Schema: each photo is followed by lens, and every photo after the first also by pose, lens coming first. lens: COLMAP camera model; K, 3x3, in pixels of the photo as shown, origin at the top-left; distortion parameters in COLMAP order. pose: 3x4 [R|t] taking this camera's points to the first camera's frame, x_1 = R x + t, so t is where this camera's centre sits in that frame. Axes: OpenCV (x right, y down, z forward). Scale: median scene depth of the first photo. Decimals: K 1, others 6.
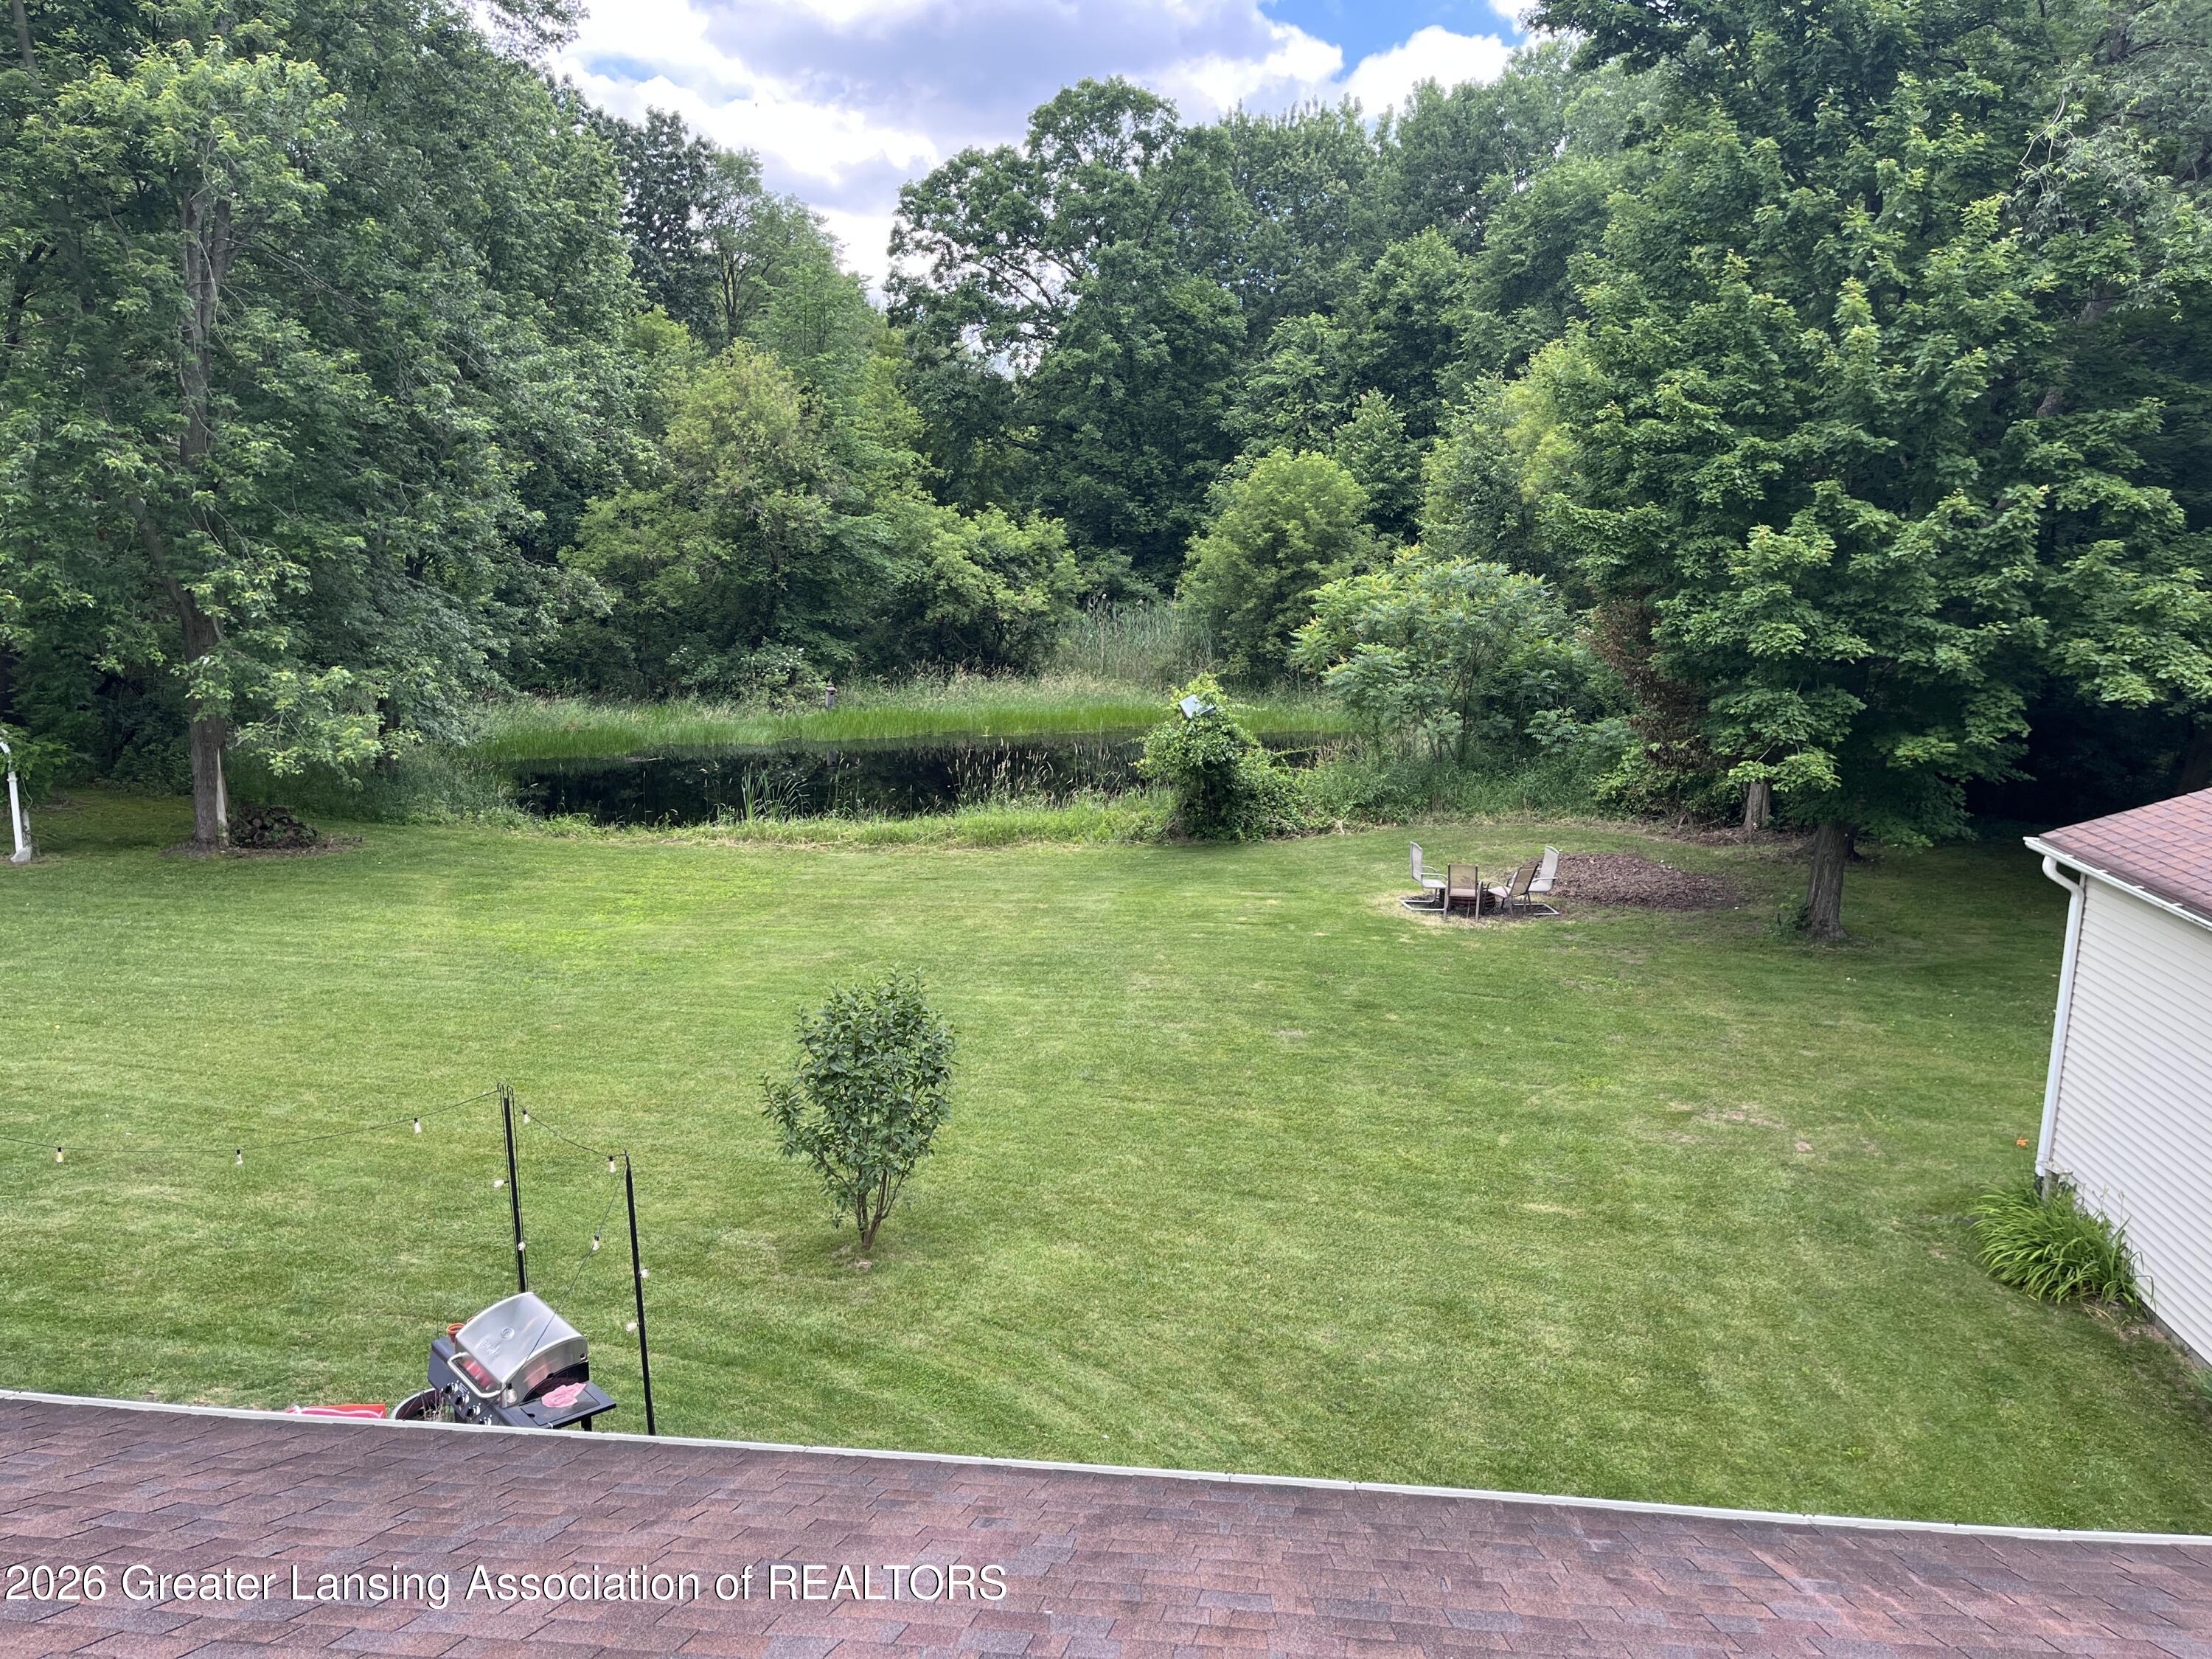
lens RADIAL K [[1674.6, 0, 1110.8], [0, 1674.6, 838.1], [0, 0, 1]] dist [0.068499, -0.088434]
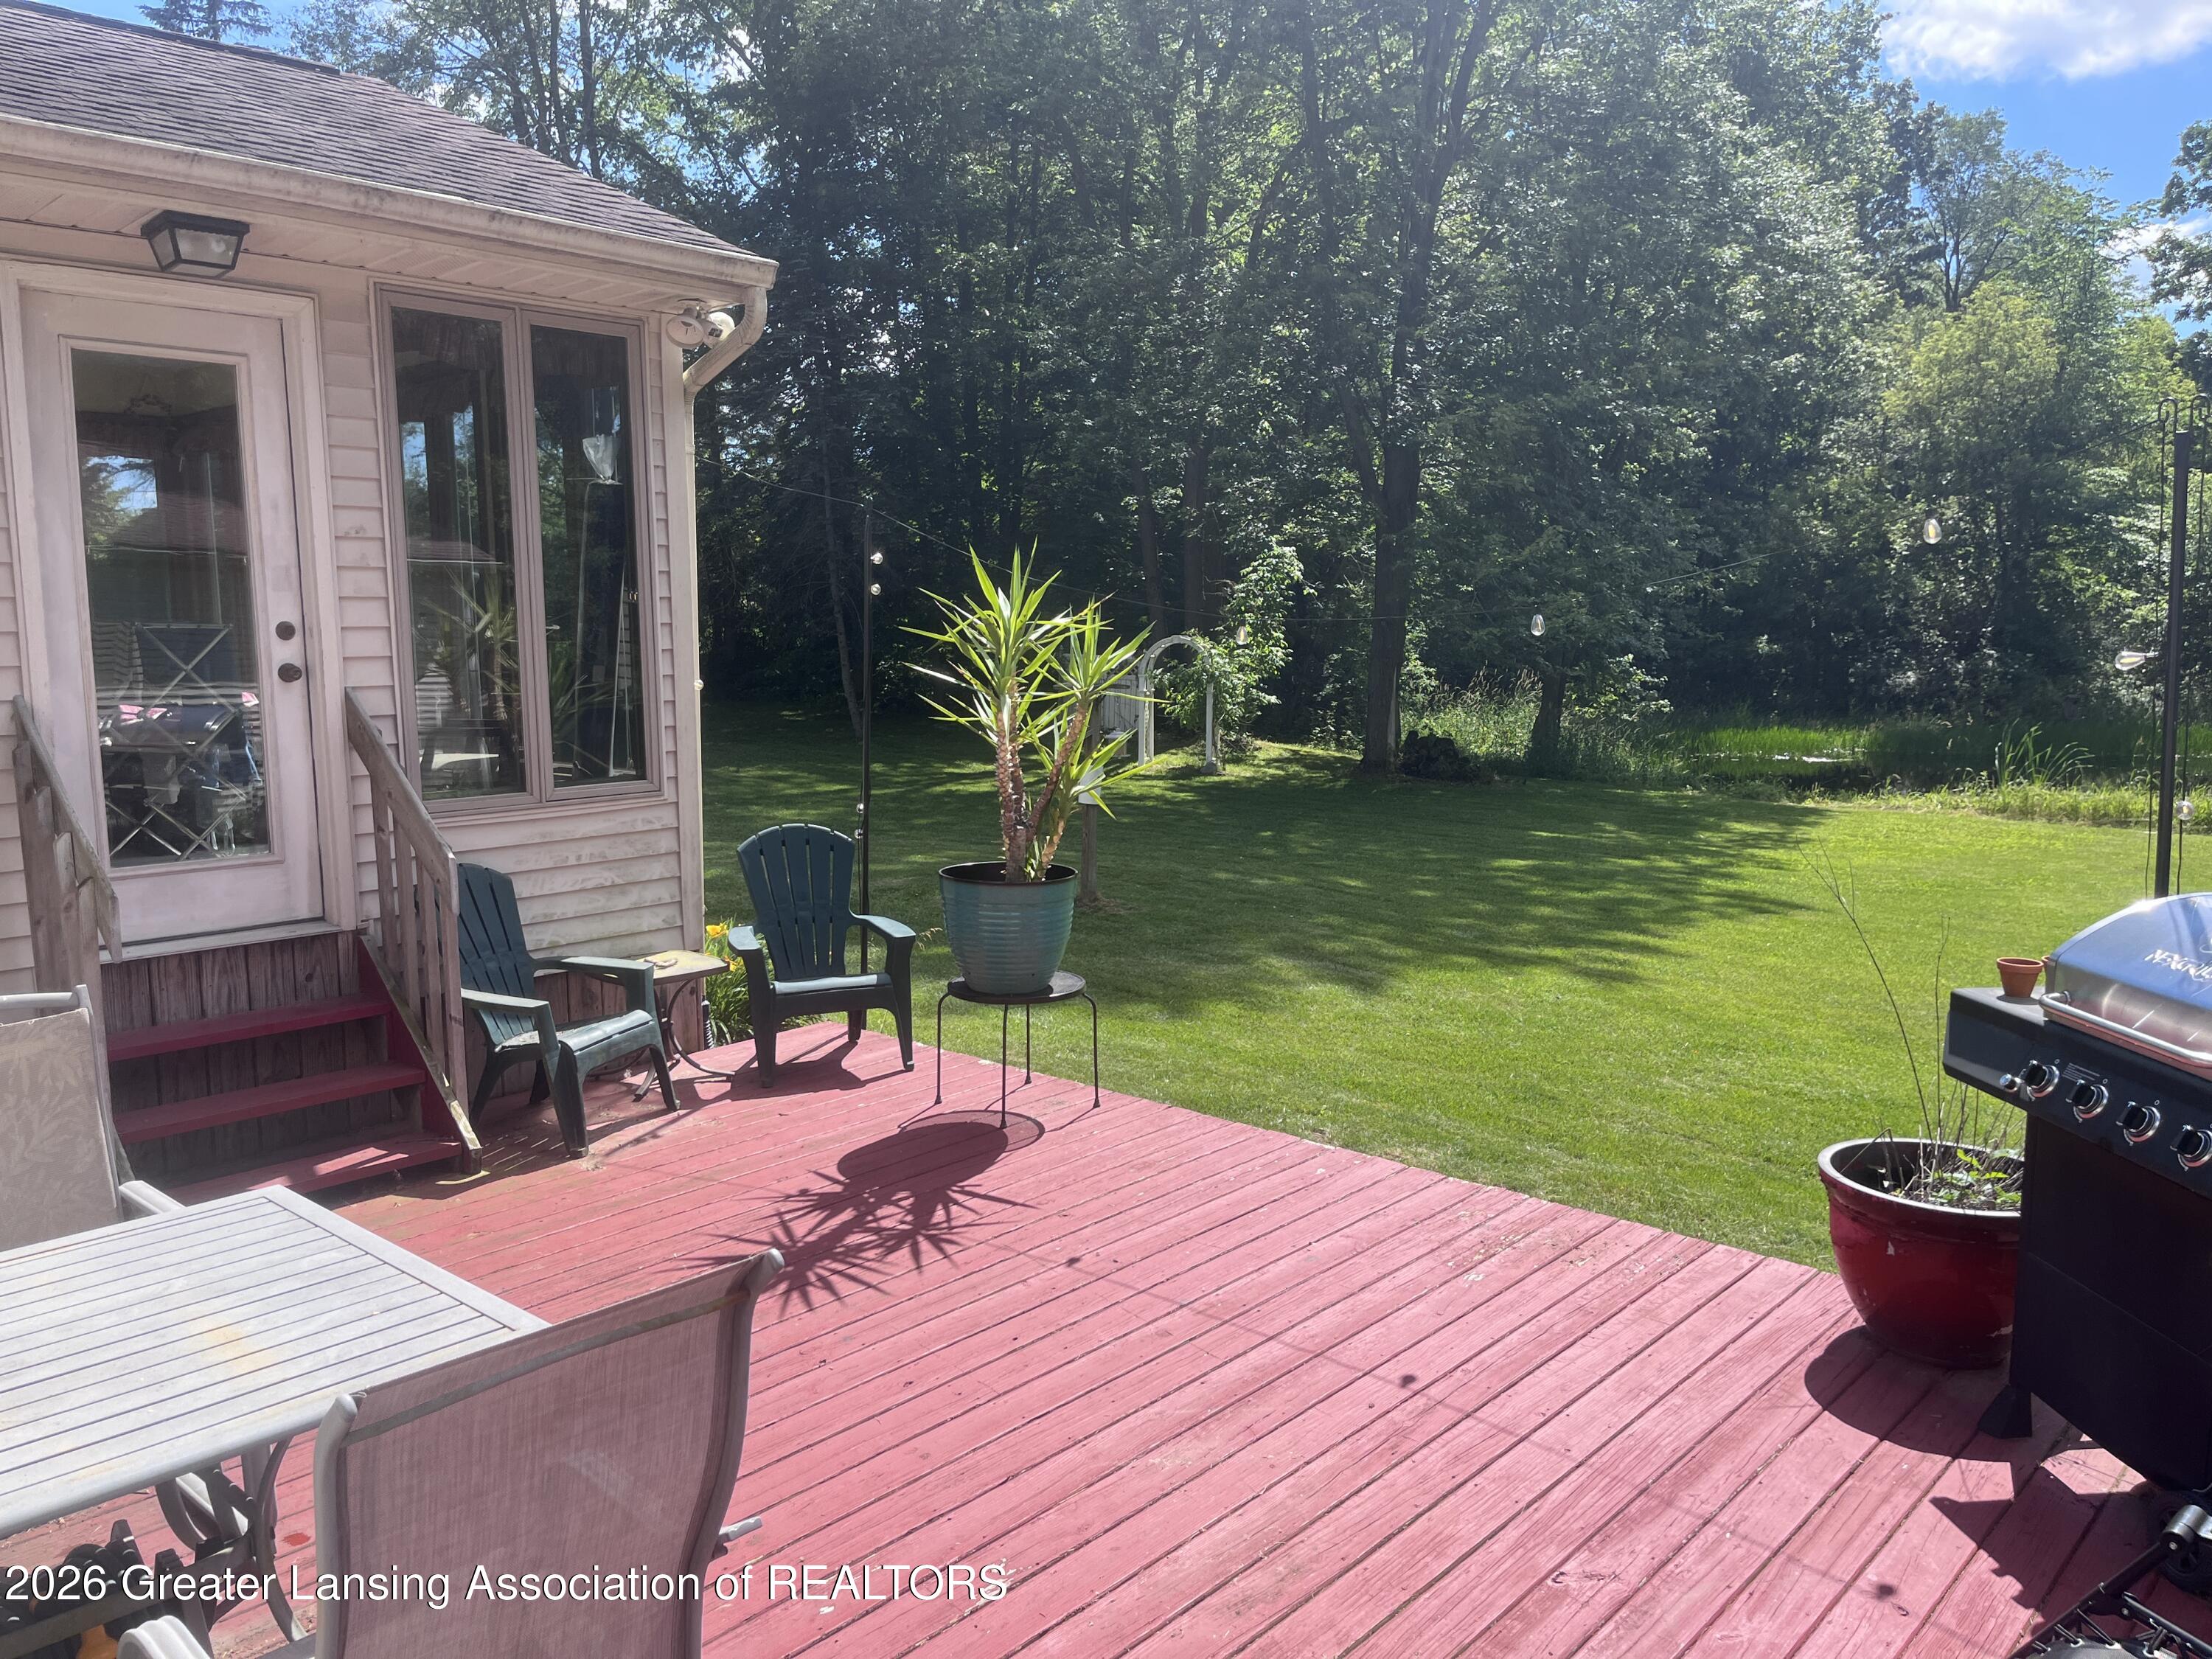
lens RADIAL K [[1674.6, 0, 1111.6], [0, 1674.6, 830.7], [0, 0, 1]] dist [0.068499, -0.088434]
pose [[0.803979, 0.057328, -0.591888, -0.086236], [-0.097803, 0.994536, -0.036521, 0.078773], [0.586560, 0.087250, 0.805193, 0.142238]]
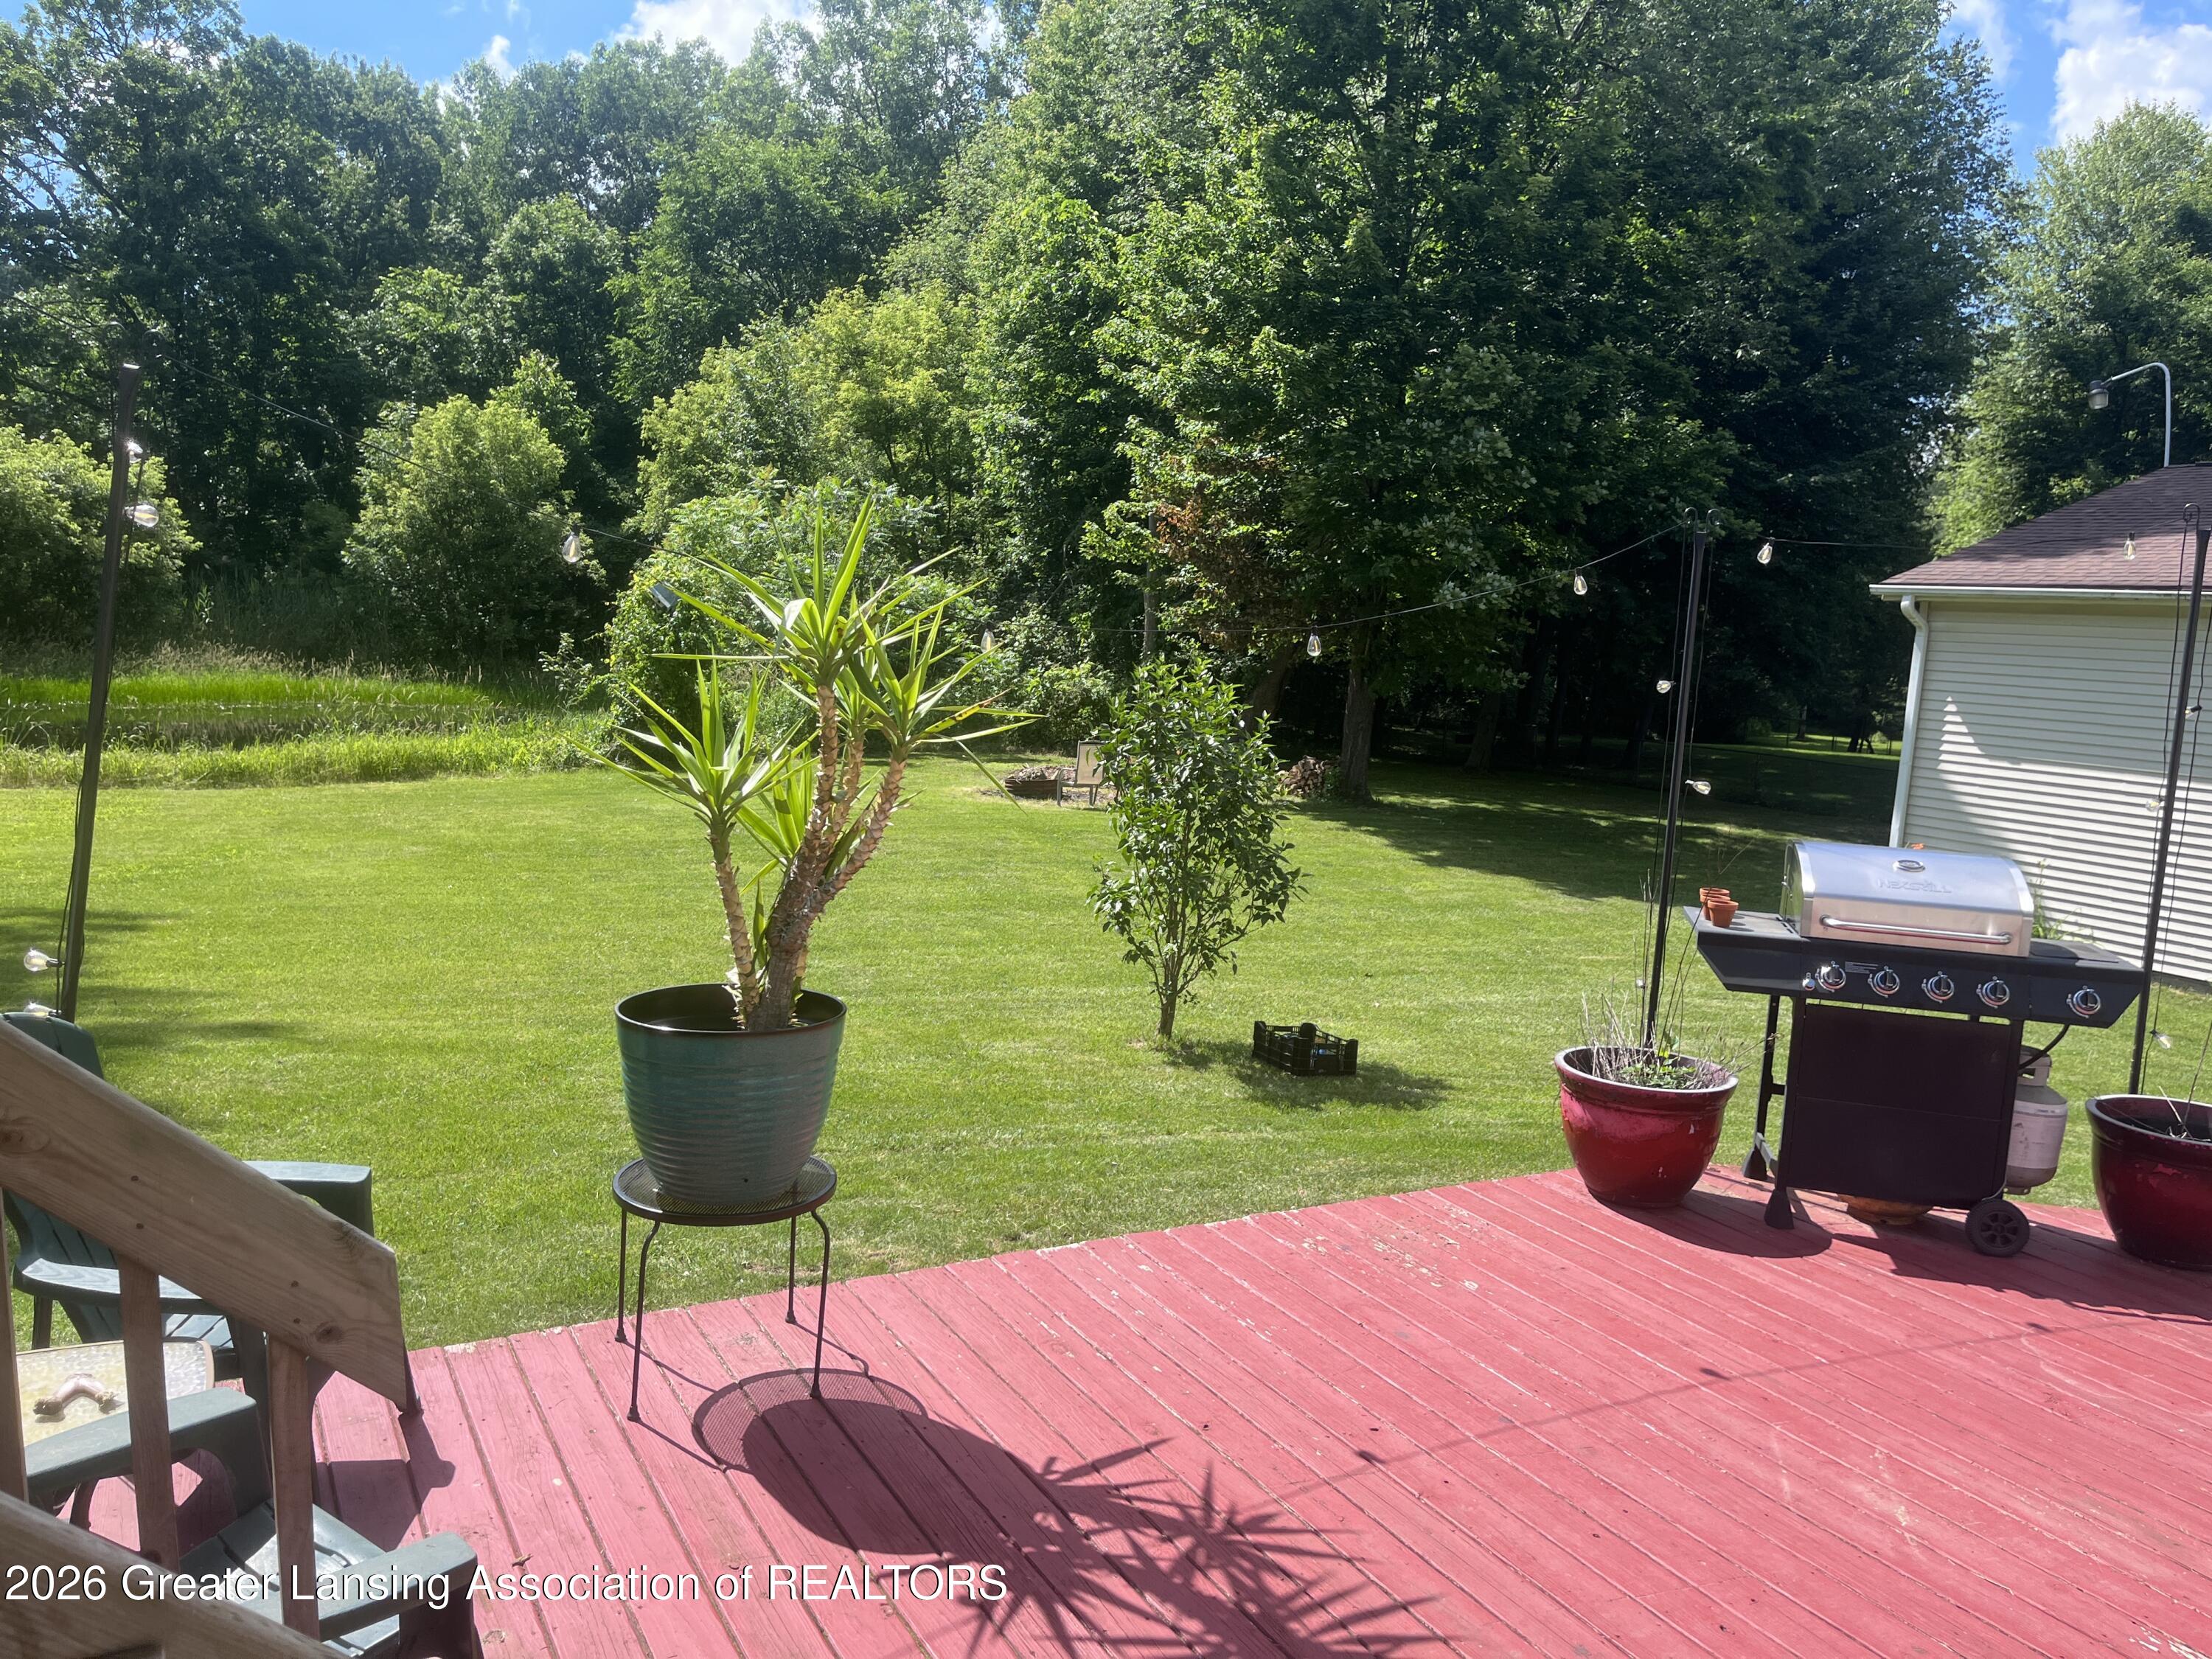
lens RADIAL K [[1674.6, 0, 1105.5], [0, 1674.6, 837.0], [0, 0, 1]] dist [0.068499, -0.088434]
pose [[0.820660, -0.046462, 0.569525, -0.242293], [0.070937, 0.997263, -0.020860, 0.070731], [-0.566997, 0.057520, 0.821709, 0.172705]]
